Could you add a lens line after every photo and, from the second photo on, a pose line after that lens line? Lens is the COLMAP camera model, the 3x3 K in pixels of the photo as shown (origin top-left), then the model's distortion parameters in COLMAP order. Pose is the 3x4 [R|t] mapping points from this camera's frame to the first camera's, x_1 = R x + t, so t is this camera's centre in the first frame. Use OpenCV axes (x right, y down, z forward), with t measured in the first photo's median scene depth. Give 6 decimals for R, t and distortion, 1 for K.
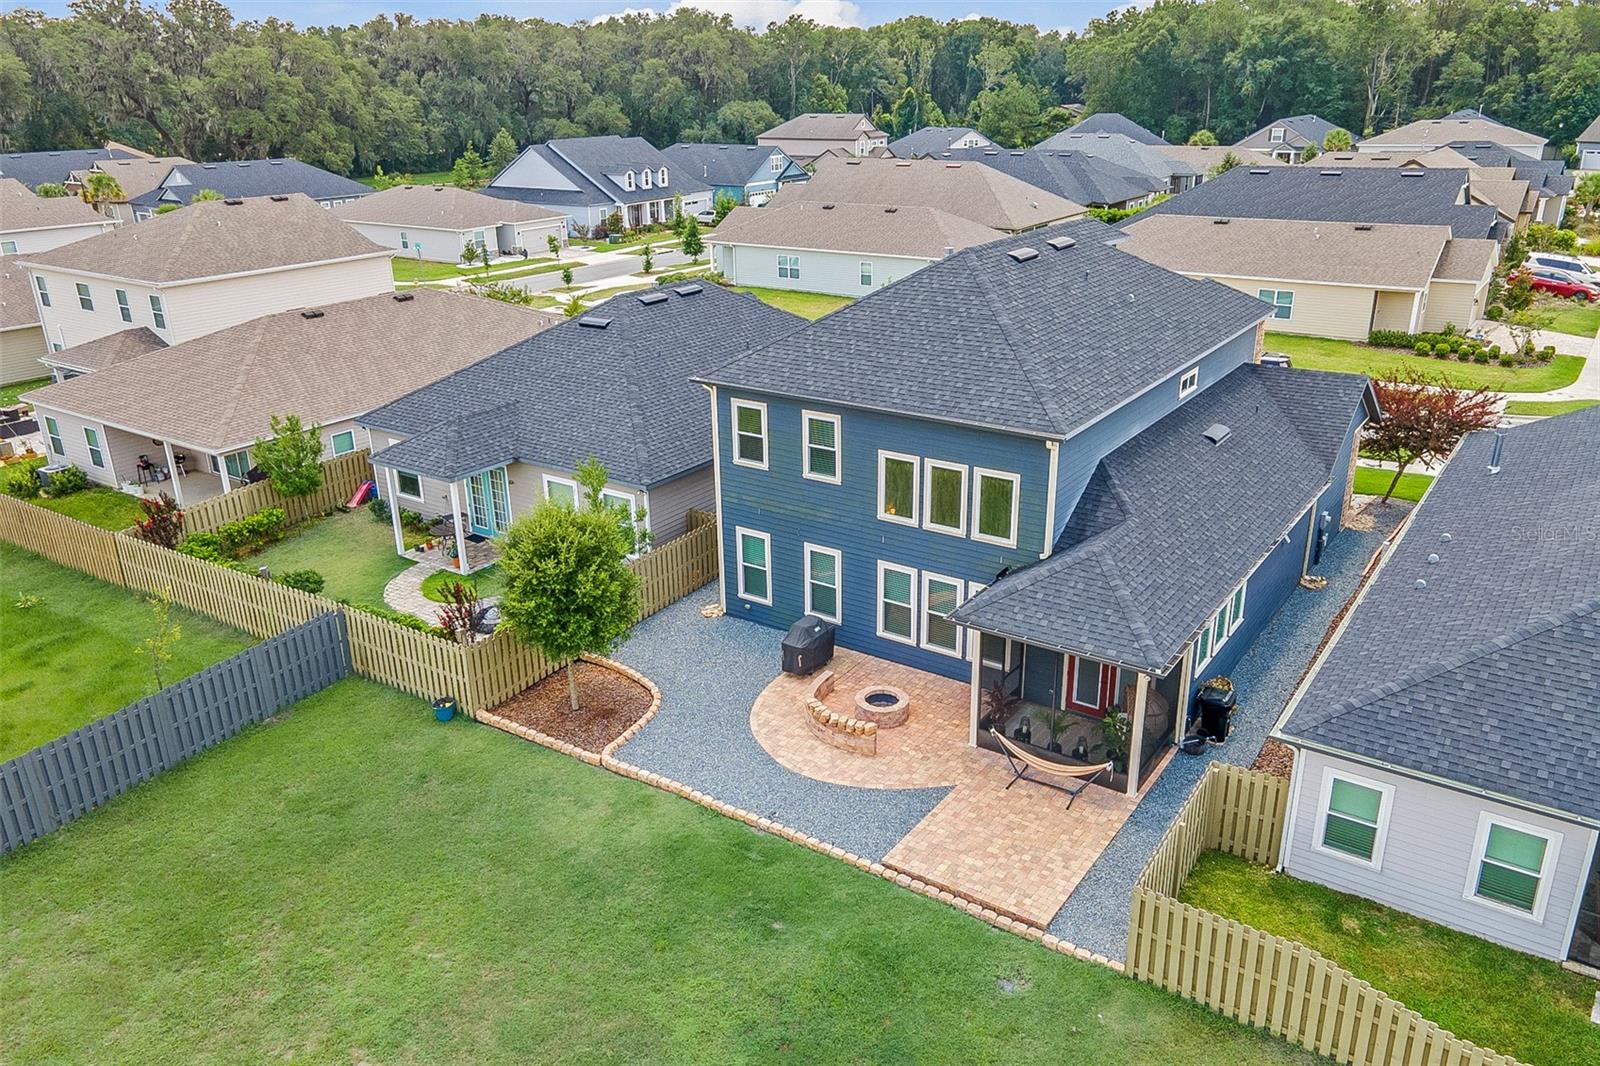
lens RADIAL K [[1191.8, 0, 800.0], [0, 1191.8, 533.0], [0, 0, 1]] dist [0.040925, -0.002768]
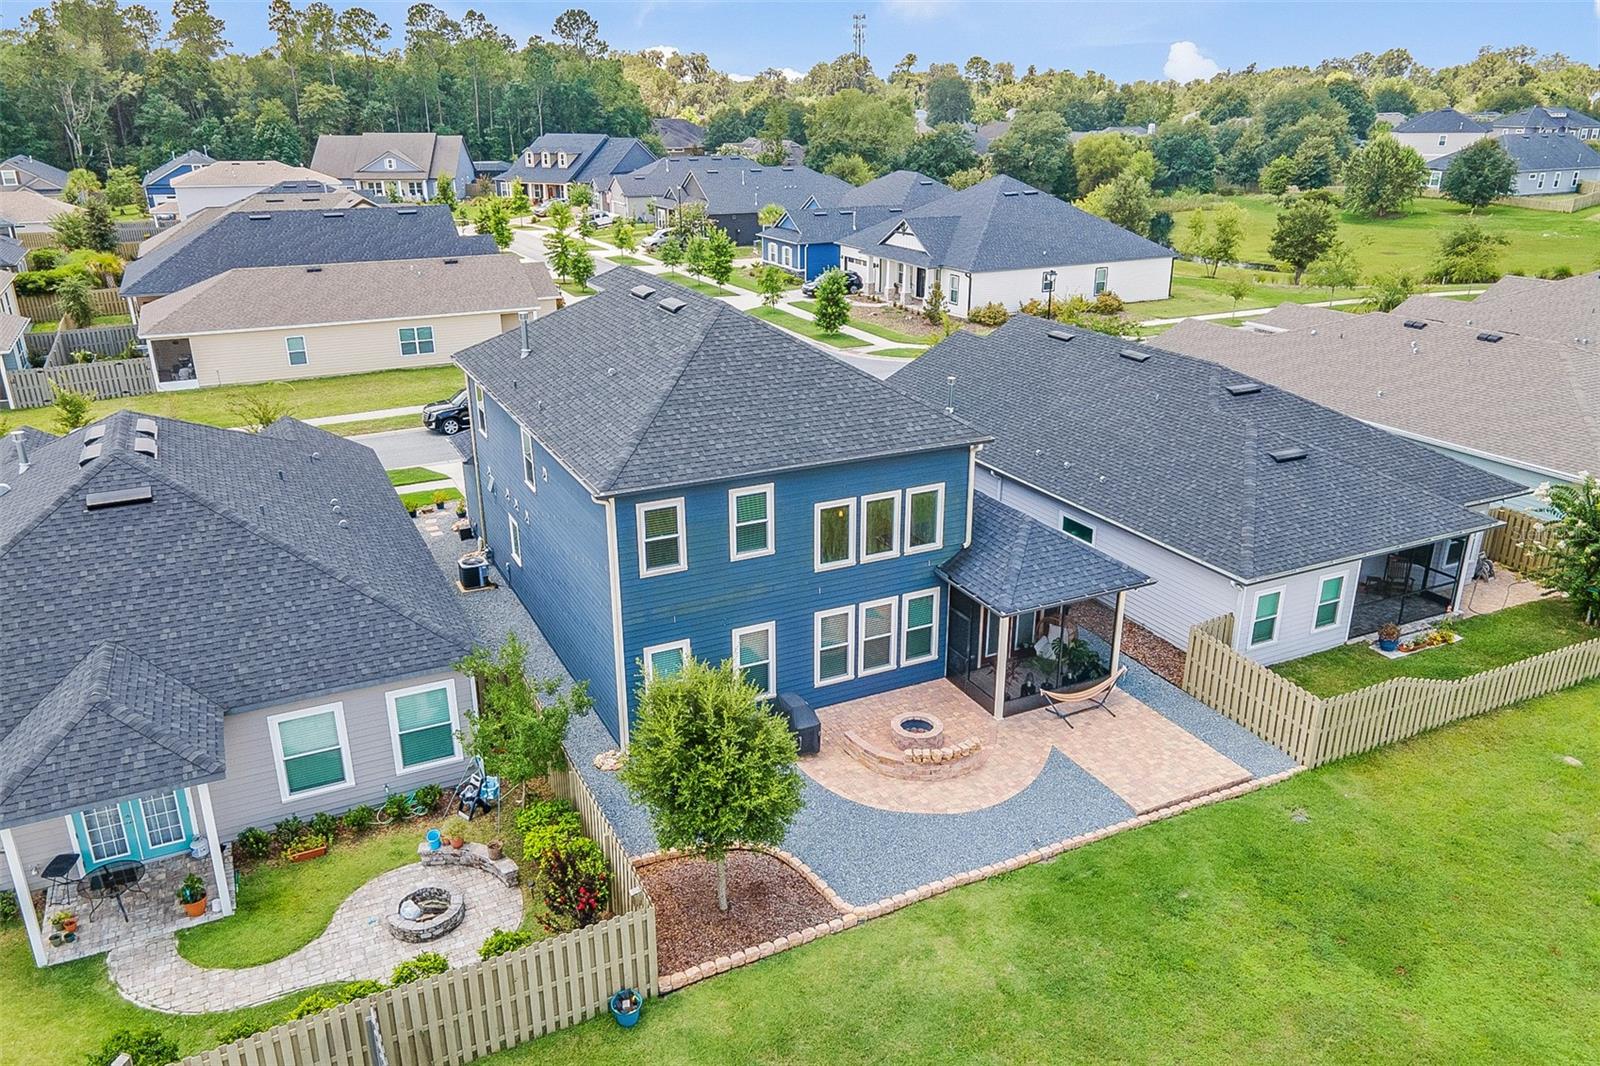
lens RADIAL K [[1159.9, 0, 800.0], [0, 1159.9, 533.0], [0, 0, 1]] dist [0.038096, 0.003013]
pose [[0.487253, -0.292379, 0.822860, -0.752077], [0.308252, 0.939214, 0.151191, -0.199386], [-0.817046, 0.179980, 0.547761, 0.486637]]
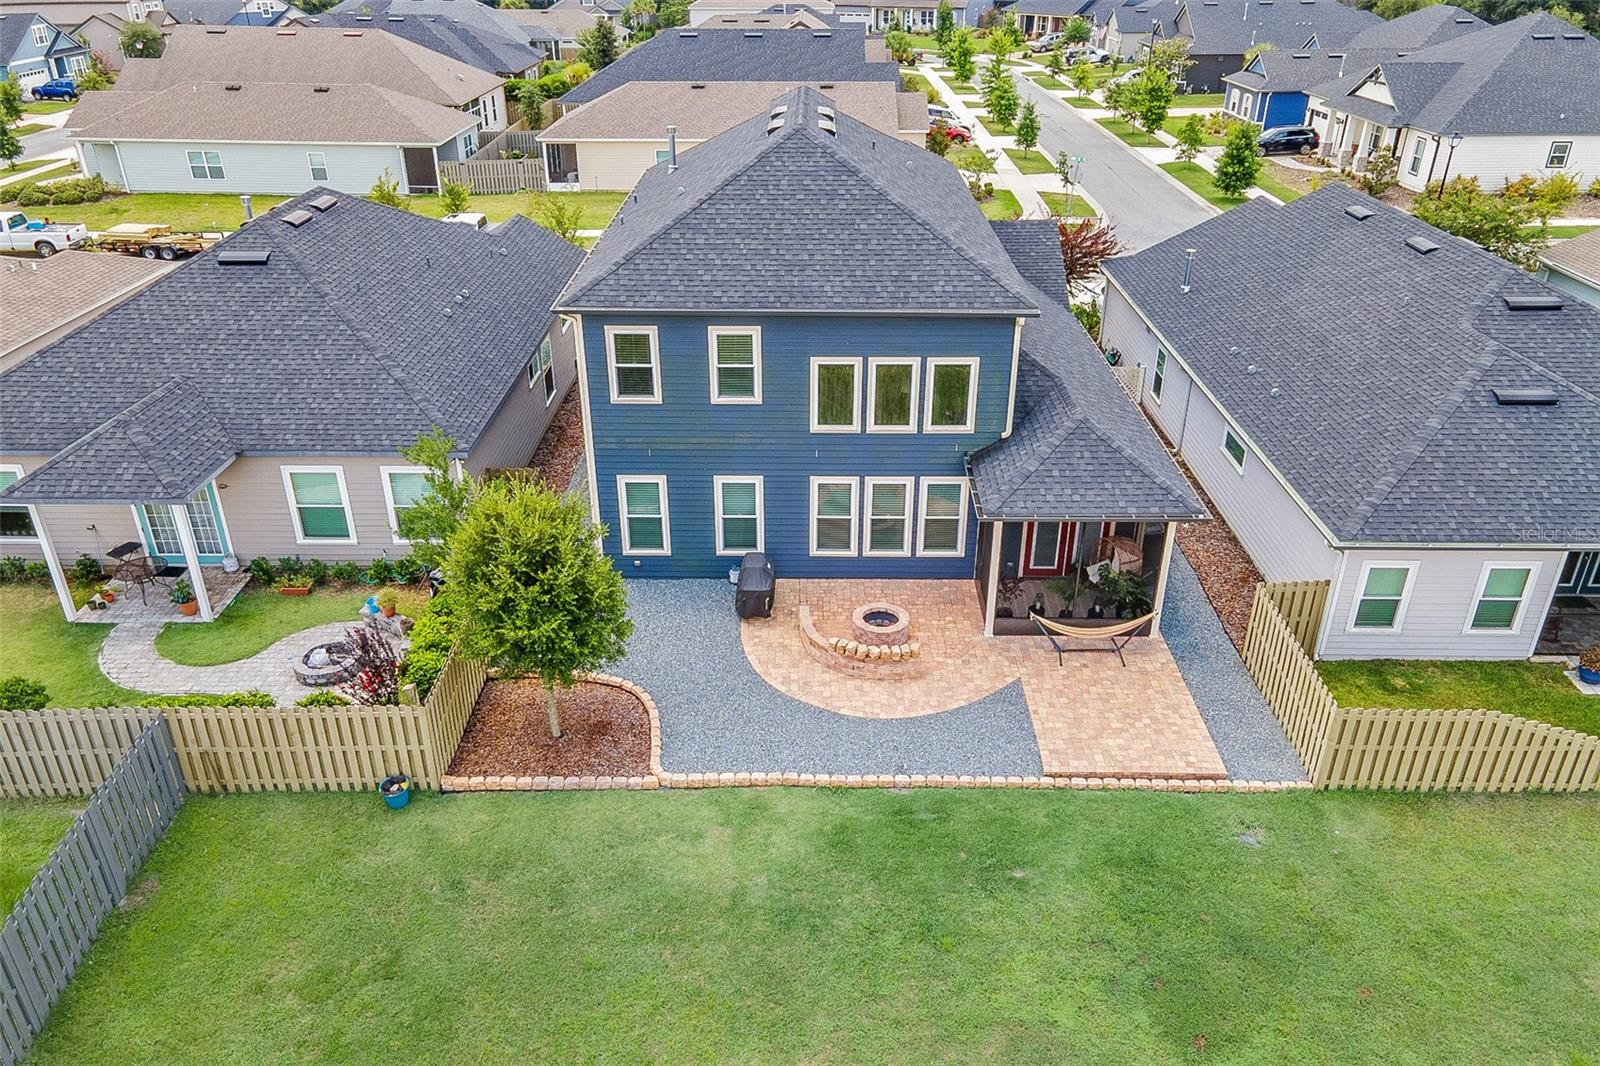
lens RADIAL K [[1167.2, 0, 800.0], [0, 1167.2, 533.0], [0, 0, 1]] dist [0.037033, -0.001397]
pose [[0.827841, -0.242728, 0.505730, -0.427756], [0.188120, 0.969458, 0.157359, -0.082234], [-0.528479, -0.035131, 0.848219, 0.245230]]
